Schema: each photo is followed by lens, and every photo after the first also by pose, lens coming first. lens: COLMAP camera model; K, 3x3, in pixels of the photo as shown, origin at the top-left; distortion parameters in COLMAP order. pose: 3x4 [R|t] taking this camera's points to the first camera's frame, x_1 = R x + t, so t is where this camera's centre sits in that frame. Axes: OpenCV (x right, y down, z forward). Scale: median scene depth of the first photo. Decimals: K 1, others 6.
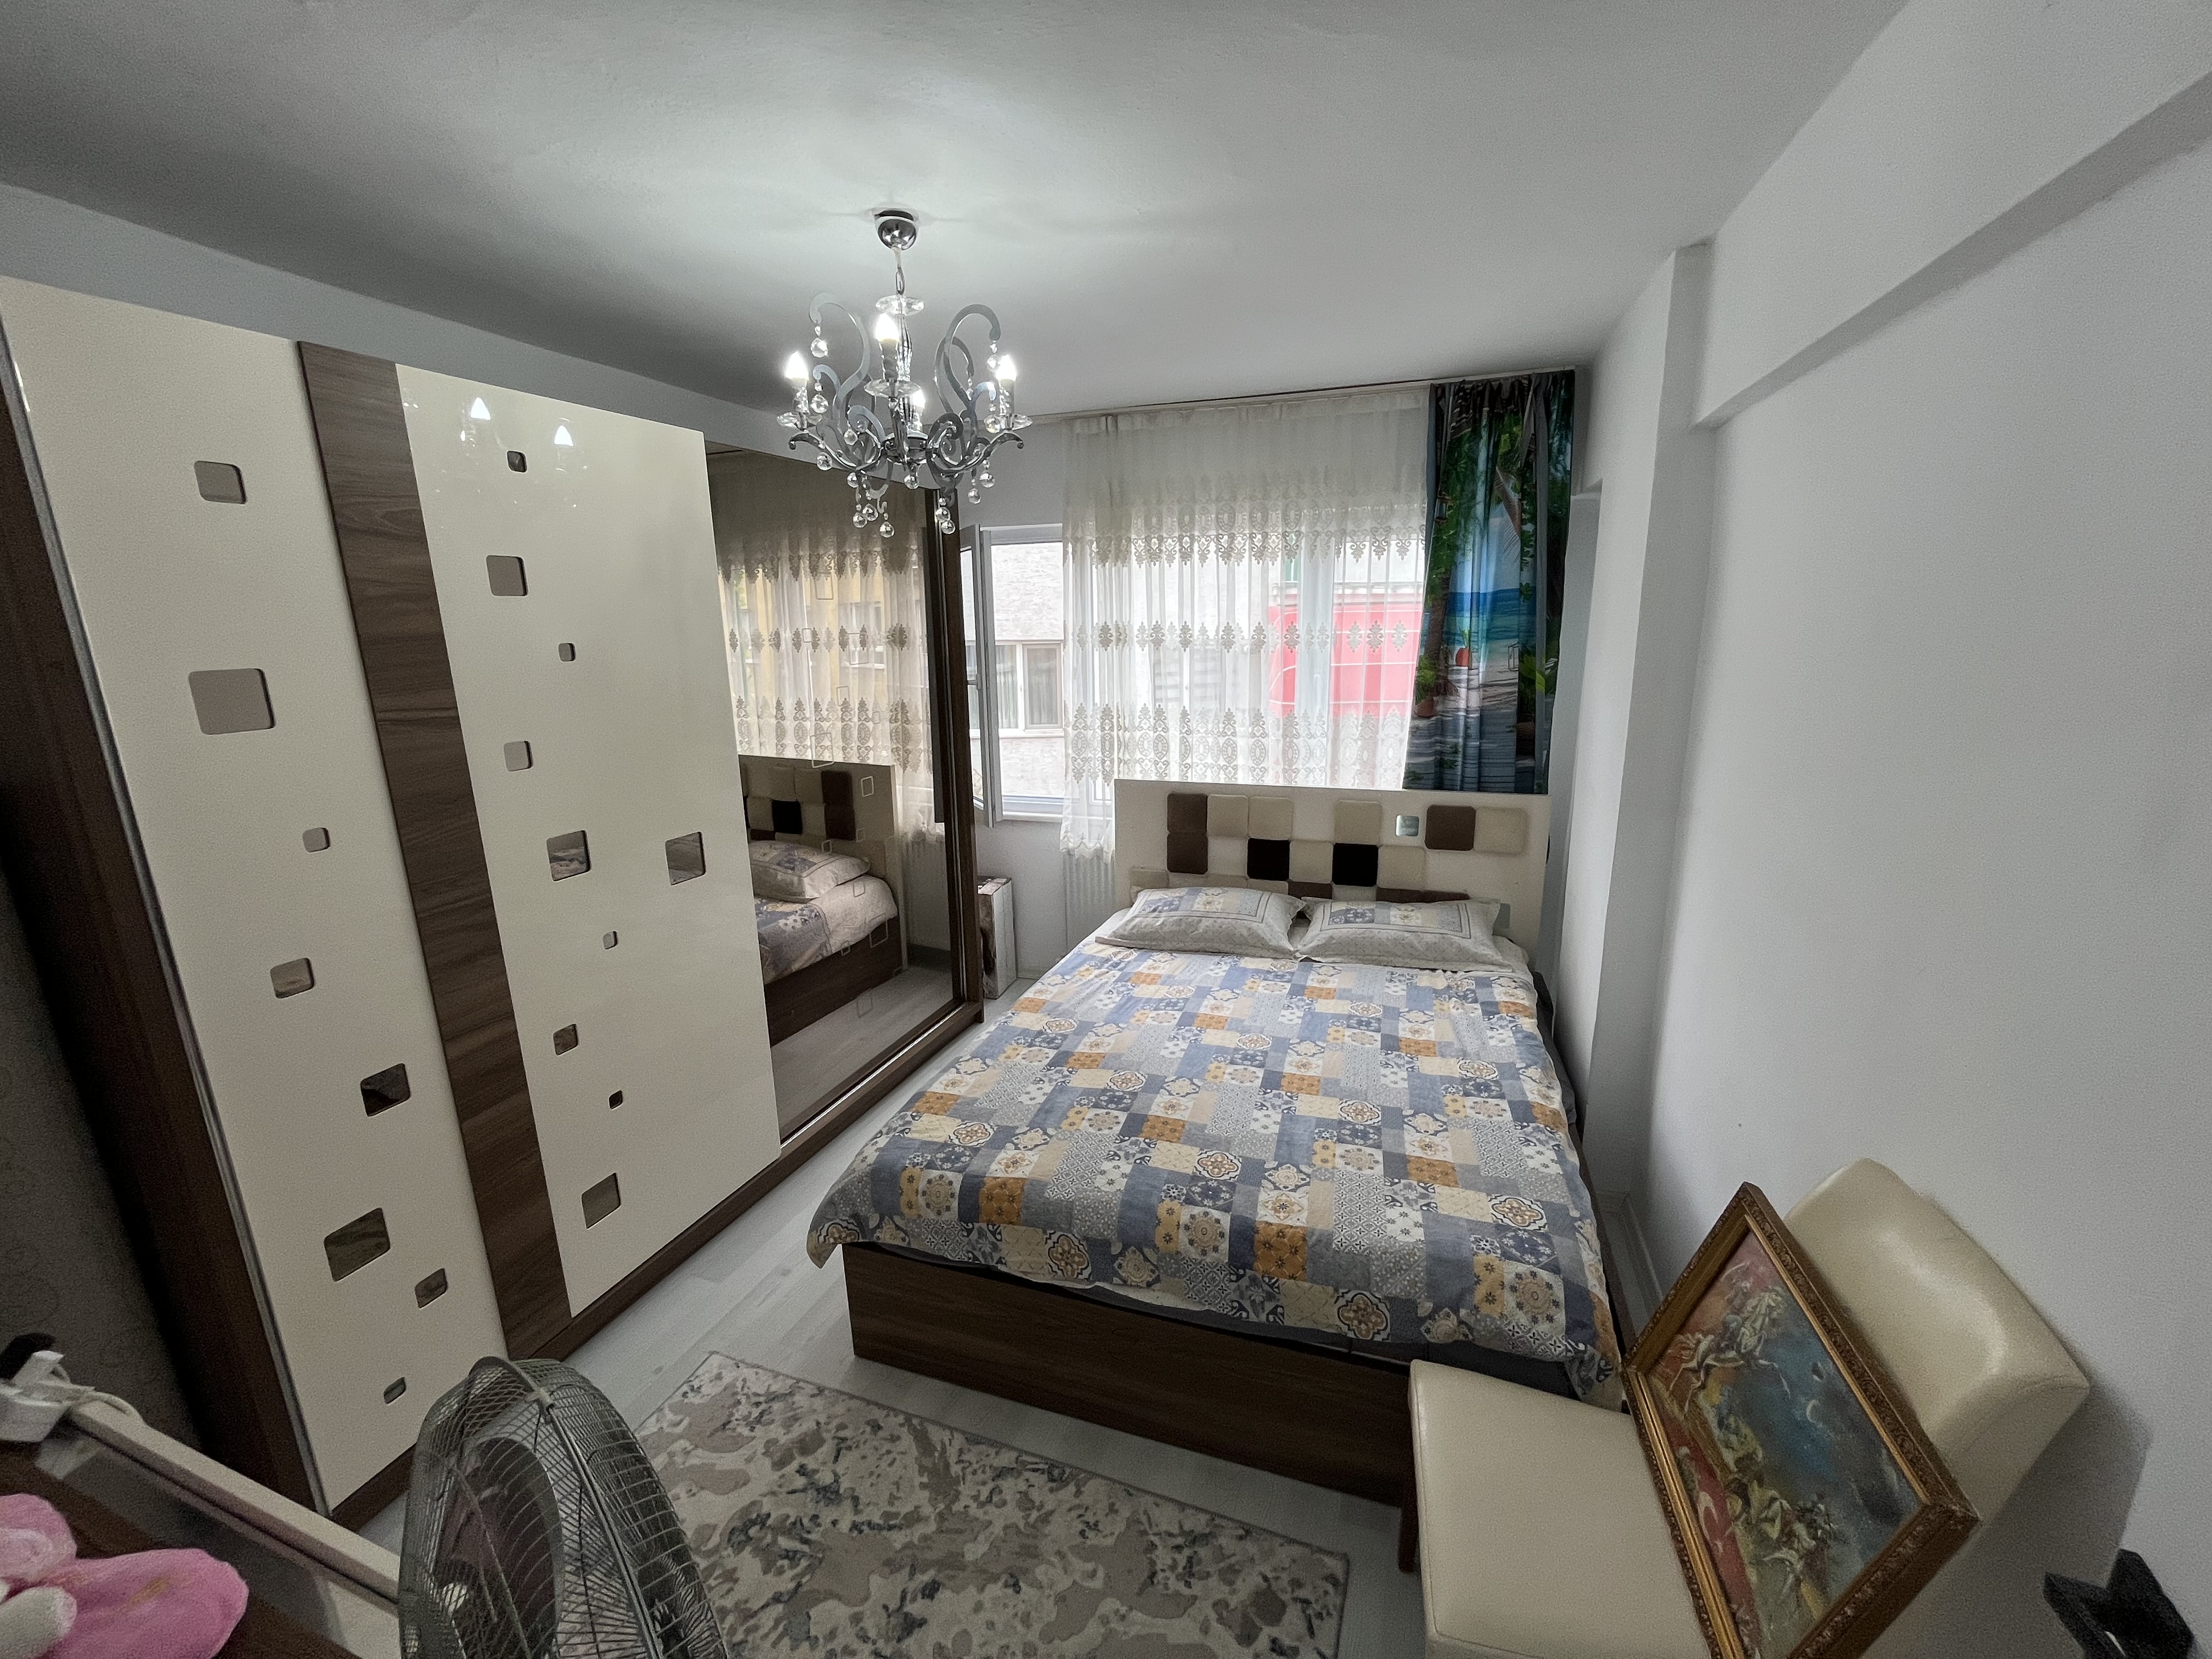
lens RADIAL K [[901.2, 0, 1100.0], [0, 901.2, 836.0], [0, 0, 1]] dist [-0.002538, -0.000086]
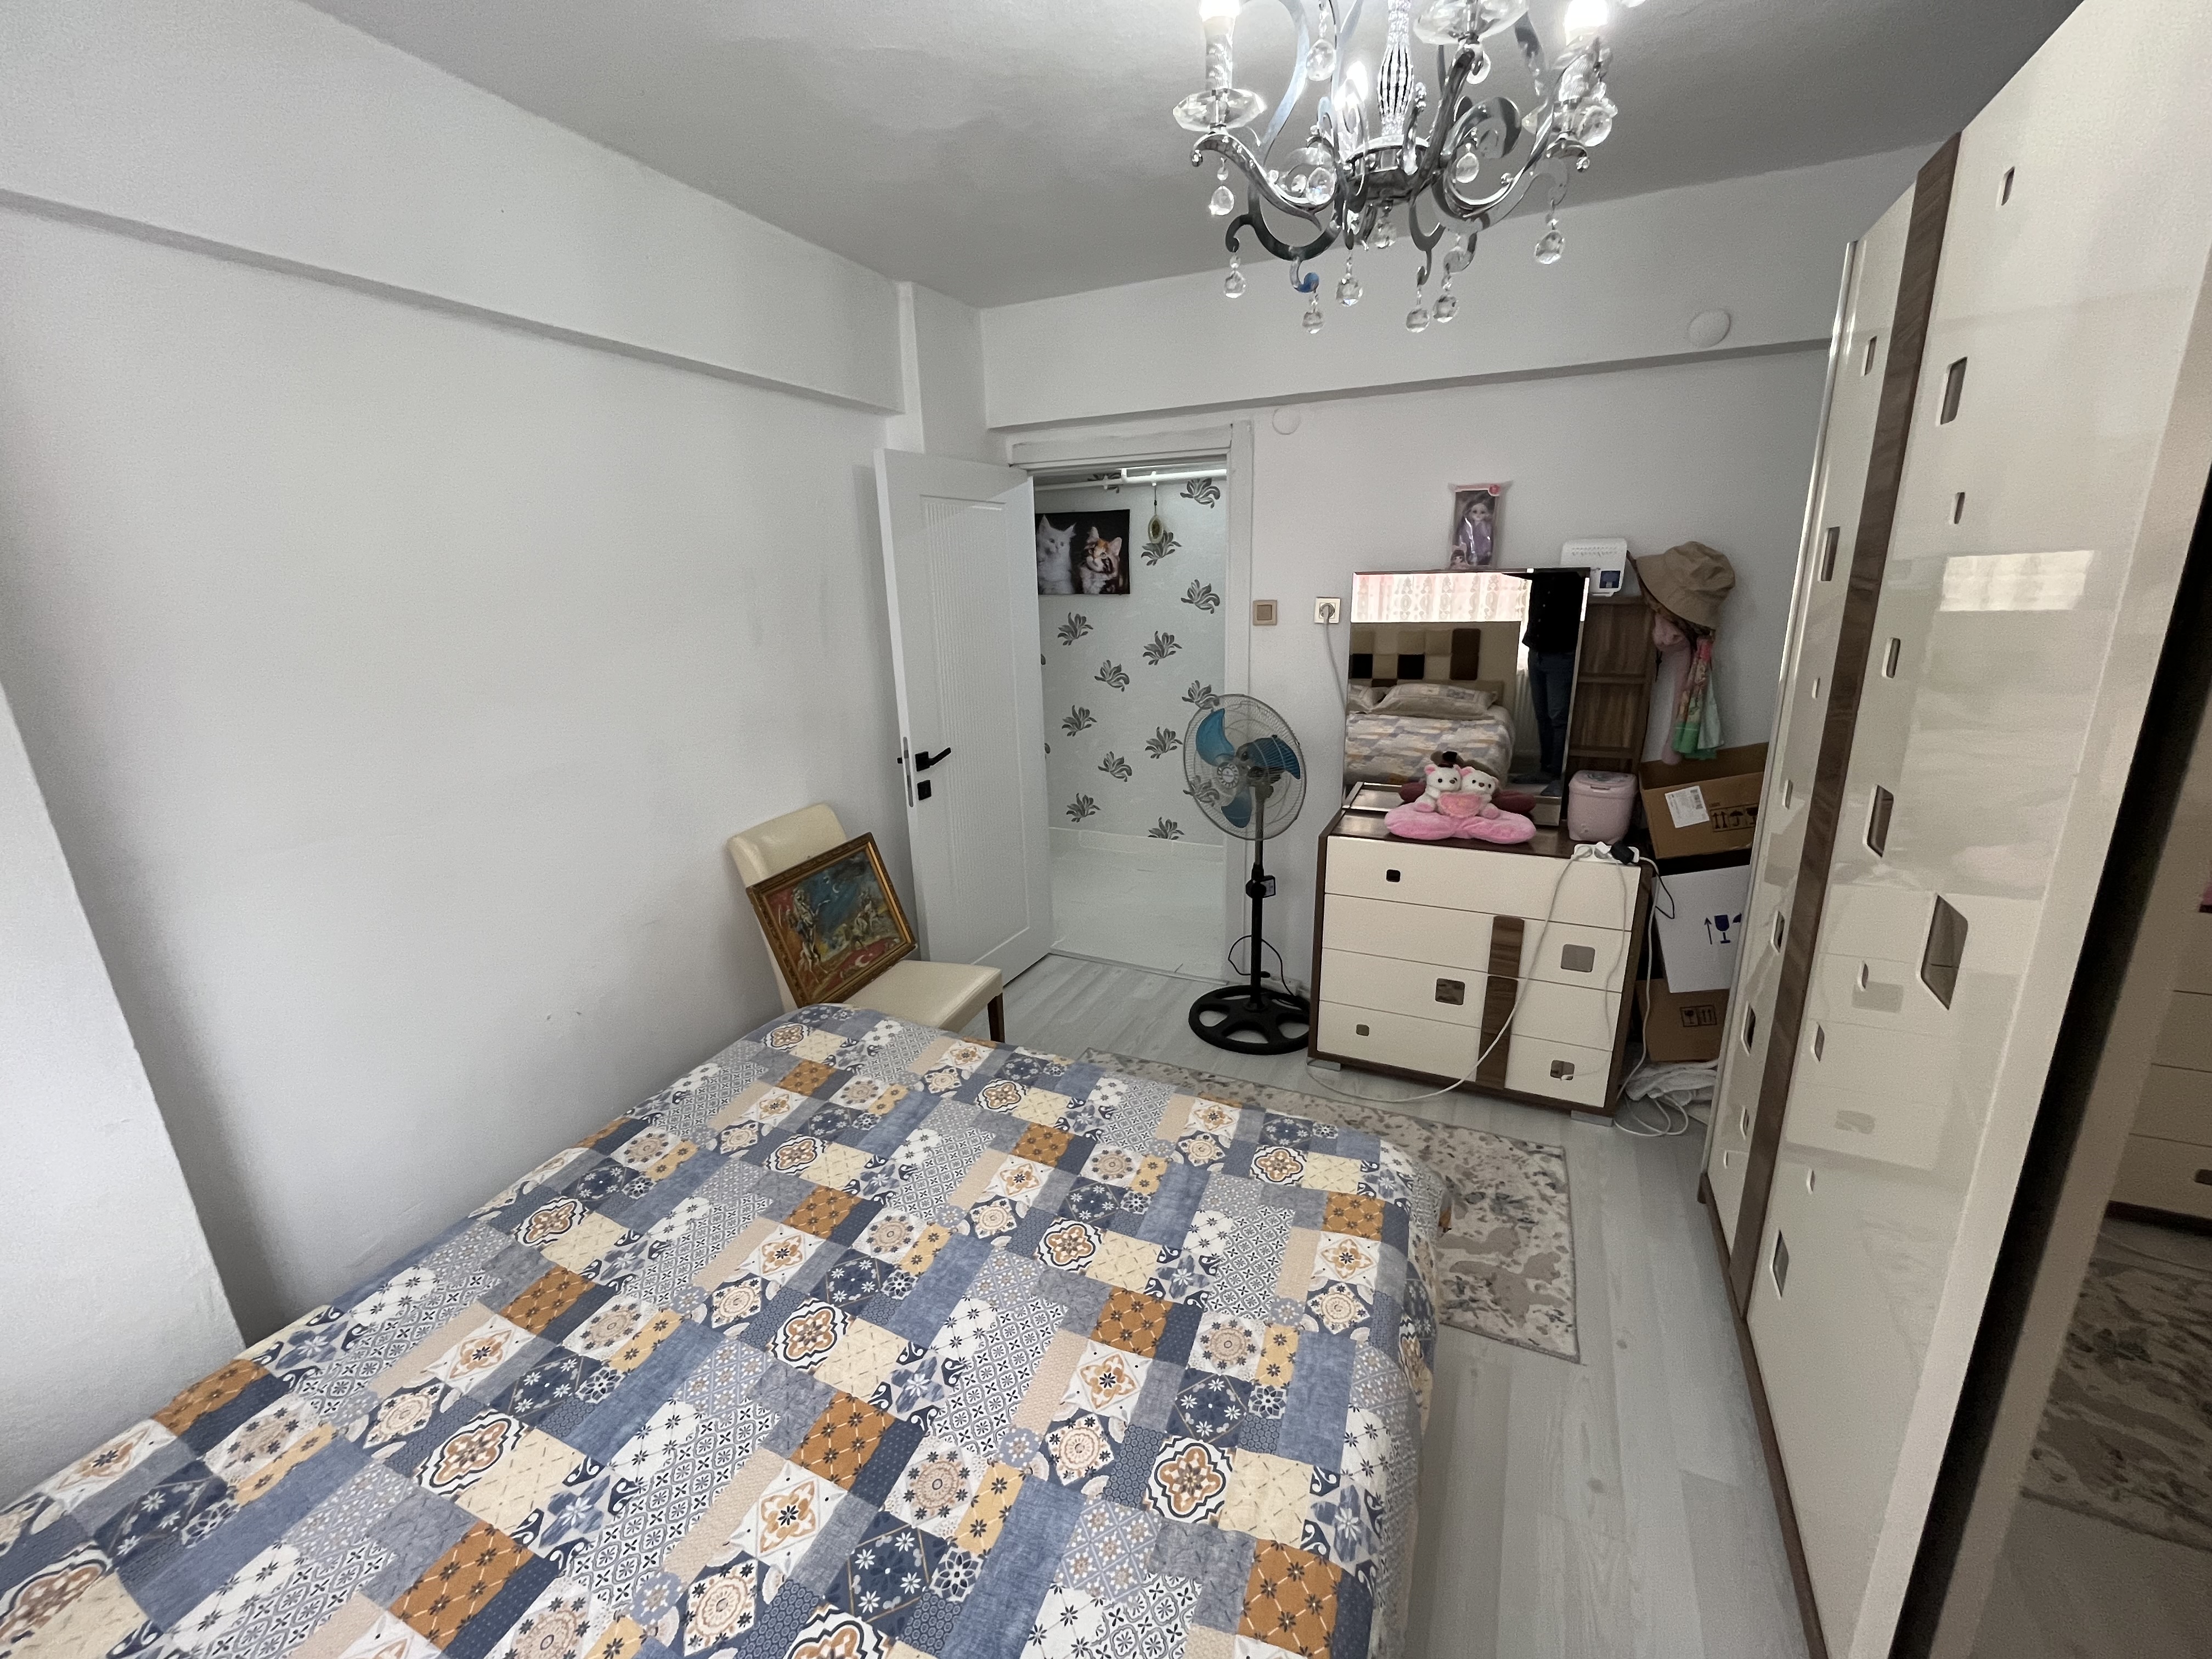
lens RADIAL K [[901.2, 0, 1095.5], [0, 901.2, 819.2], [0, 0, 1]] dist [-0.002538, -0.000086]
pose [[-0.996446, 0.022653, 0.081135, -0.052641], [0.058458, 0.879444, 0.472399, -0.327029], [-0.060653, 0.475463, -0.877643, 1.559092]]
